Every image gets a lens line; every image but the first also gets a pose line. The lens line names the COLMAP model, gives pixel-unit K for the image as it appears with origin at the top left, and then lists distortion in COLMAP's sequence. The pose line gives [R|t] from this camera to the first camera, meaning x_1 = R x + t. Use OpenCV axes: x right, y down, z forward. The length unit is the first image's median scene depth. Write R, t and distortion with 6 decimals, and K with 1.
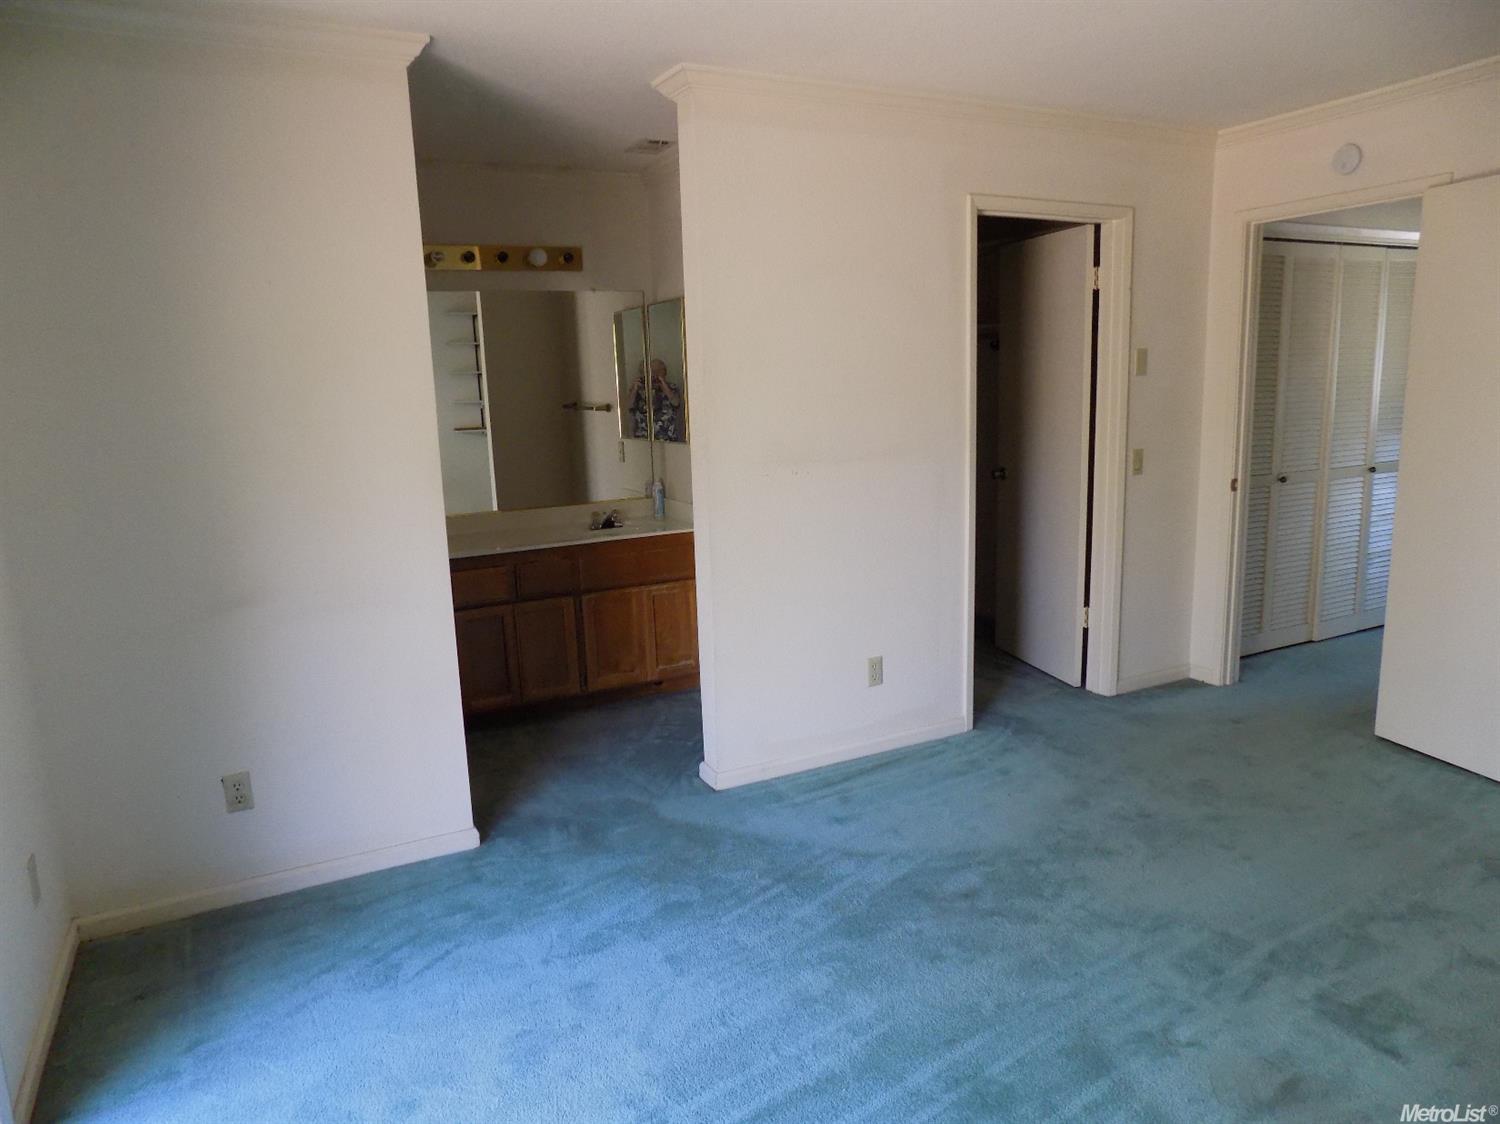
lens RADIAL K [[989.2, 0, 749.2], [0, 989.2, 566.5], [0, 0, 1]] dist [-0.059693, 0.068268]
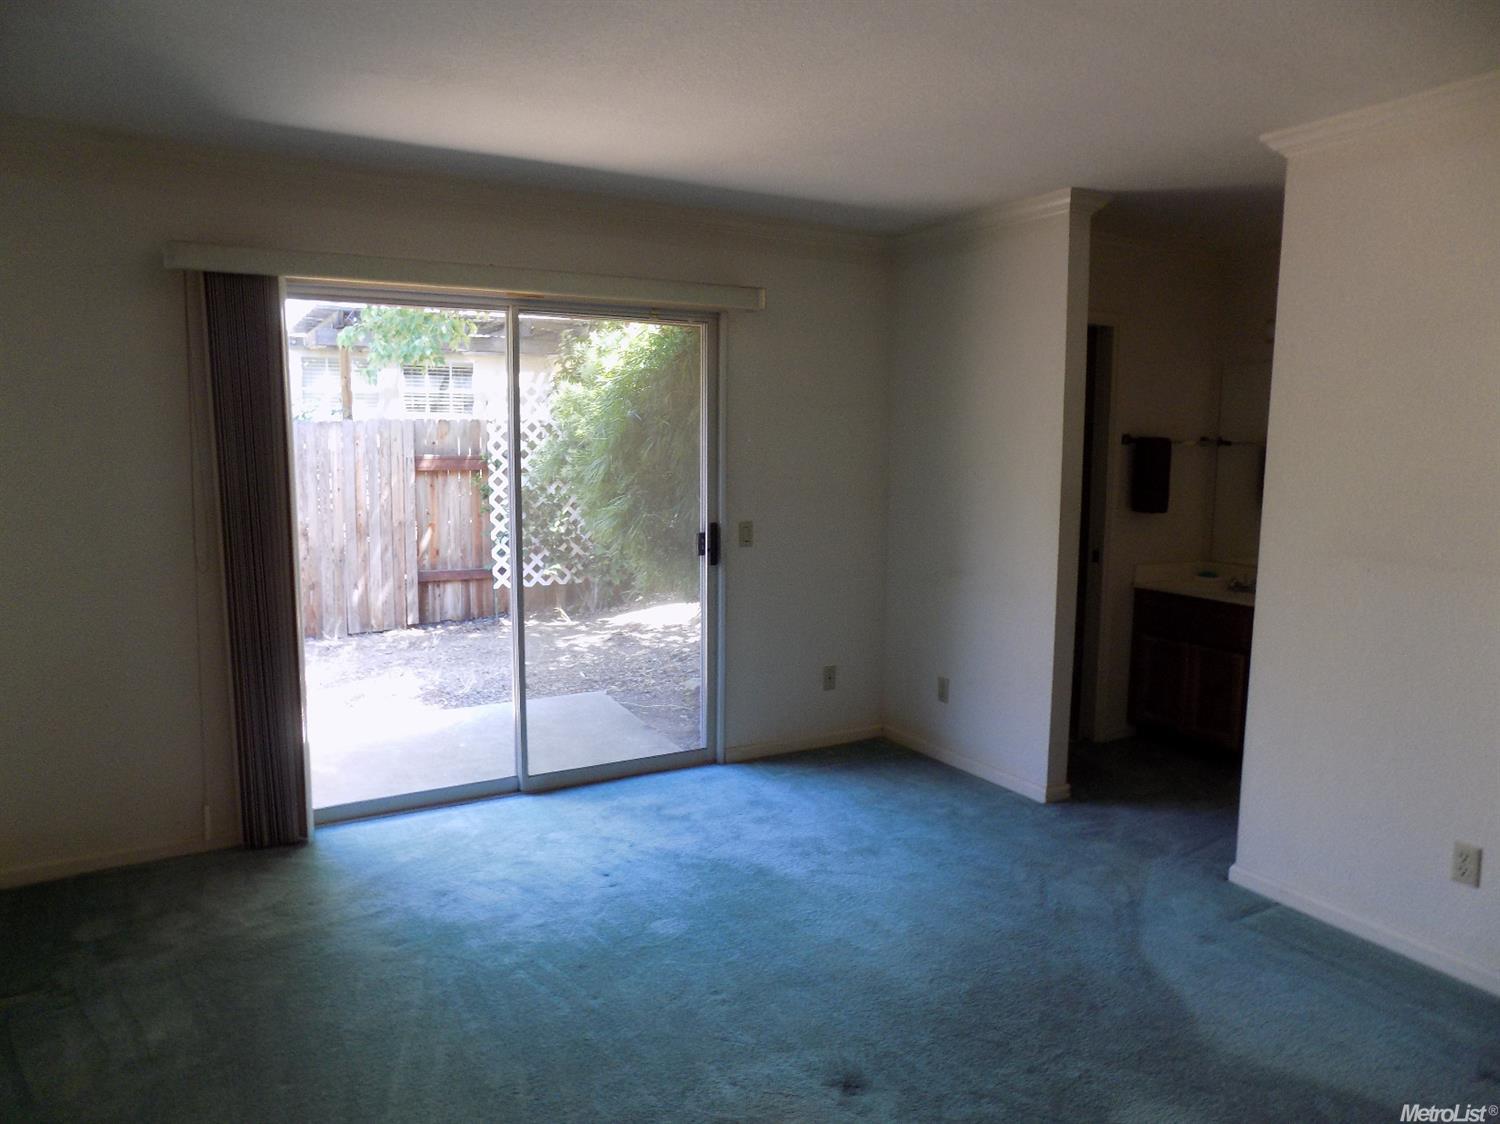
lens RADIAL K [[989.2, 0, 749.2], [0, 989.2, 566.5], [0, 0, 1]] dist [-0.059693, 0.068268]
pose [[0.020609, 0.142837, -0.989532, 1.032867], [-0.188433, 0.972559, 0.136462, -0.124647], [0.981870, 0.183648, 0.046958, 0.576480]]
